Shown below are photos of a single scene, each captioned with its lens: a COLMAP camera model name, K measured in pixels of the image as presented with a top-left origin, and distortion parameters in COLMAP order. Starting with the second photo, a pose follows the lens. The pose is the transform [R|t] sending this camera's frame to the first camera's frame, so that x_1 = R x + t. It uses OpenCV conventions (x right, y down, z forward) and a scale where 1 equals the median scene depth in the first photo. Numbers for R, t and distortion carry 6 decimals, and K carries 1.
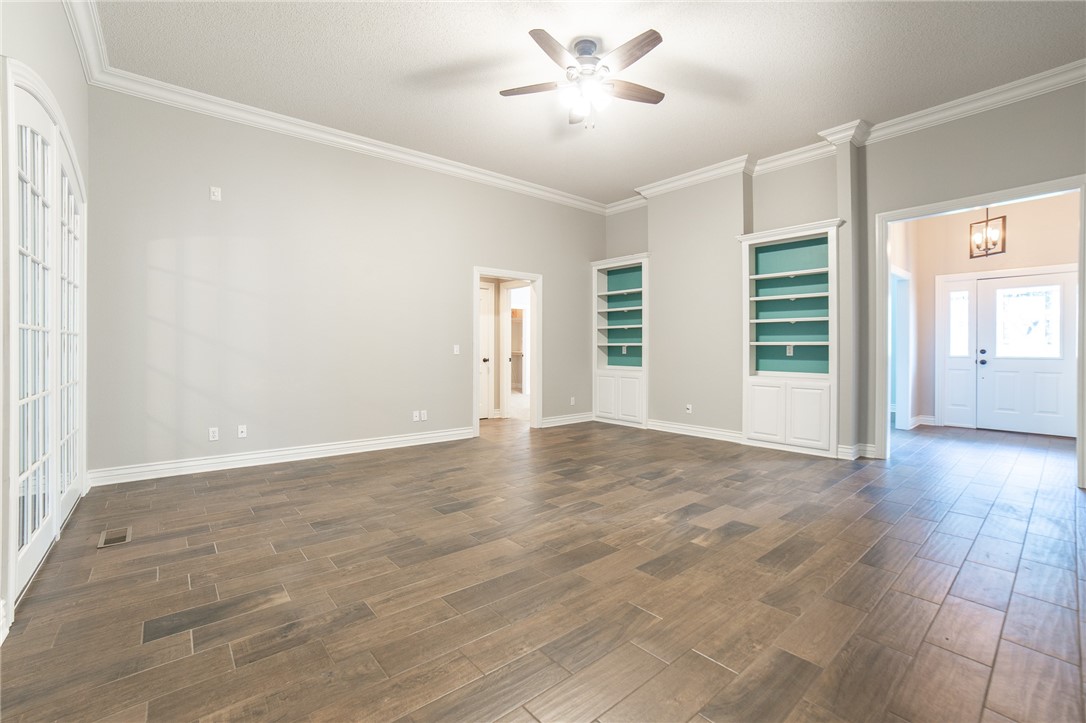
lens RADIAL K [[465.6, 0, 529.8], [0, 465.6, 359.1], [0, 0, 1]] dist [-0.091458, 0.037245]
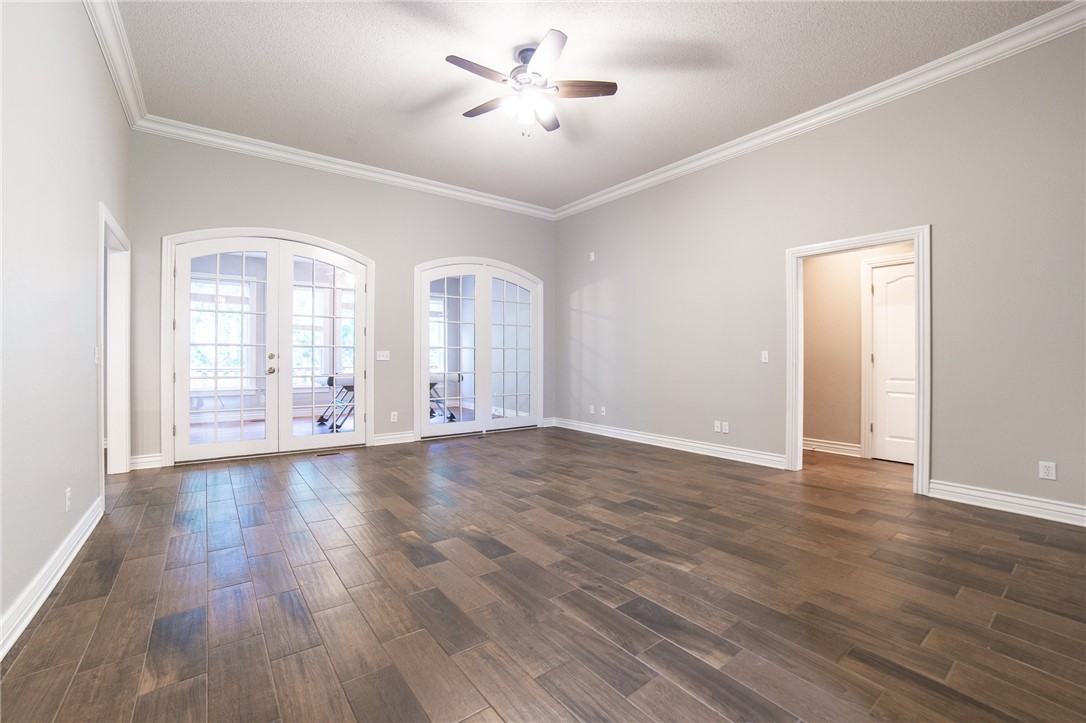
lens RADIAL K [[465.6, 0, 529.8], [0, 465.6, 359.1], [0, 0, 1]] dist [-0.091458, 0.037245]
pose [[-0.059447, 0.003539, -0.998225, 1.082781], [-0.022634, 0.999732, 0.004892, -0.016217], [0.997975, 0.022885, -0.059351, 1.012436]]
